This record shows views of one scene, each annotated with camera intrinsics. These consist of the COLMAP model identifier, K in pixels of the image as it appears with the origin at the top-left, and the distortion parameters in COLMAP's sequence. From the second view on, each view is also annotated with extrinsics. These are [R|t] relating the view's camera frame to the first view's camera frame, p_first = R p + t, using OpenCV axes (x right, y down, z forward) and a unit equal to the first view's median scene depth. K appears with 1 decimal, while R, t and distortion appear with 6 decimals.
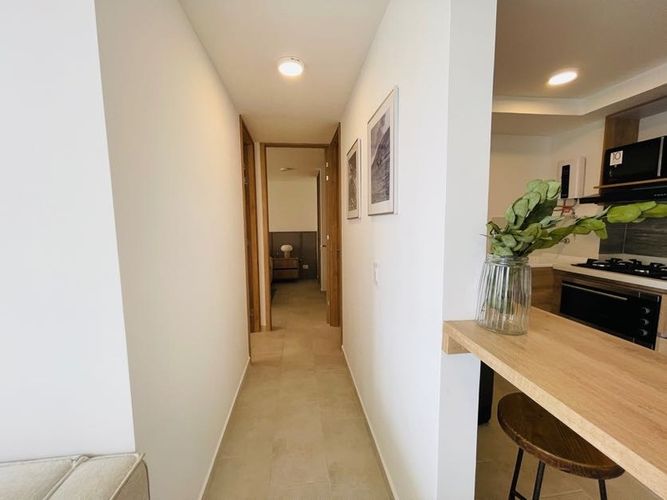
lens RADIAL K [[267.7, 0, 331.4], [0, 267.7, 249.8], [0, 0, 1]] dist [-0.002015, -0.000332]
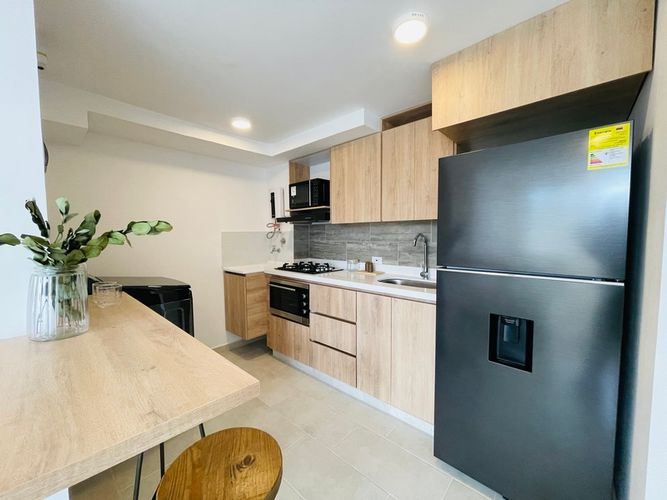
lens RADIAL K [[267.7, 0, 331.4], [0, 267.7, 249.8], [0, 0, 1]] dist [-0.002015, -0.000332]
pose [[0.758103, -0.030994, 0.651398, 0.264668], [0.066444, 0.997343, -0.029873, 0.021309], [-0.648742, 0.065928, 0.758148, -0.169883]]
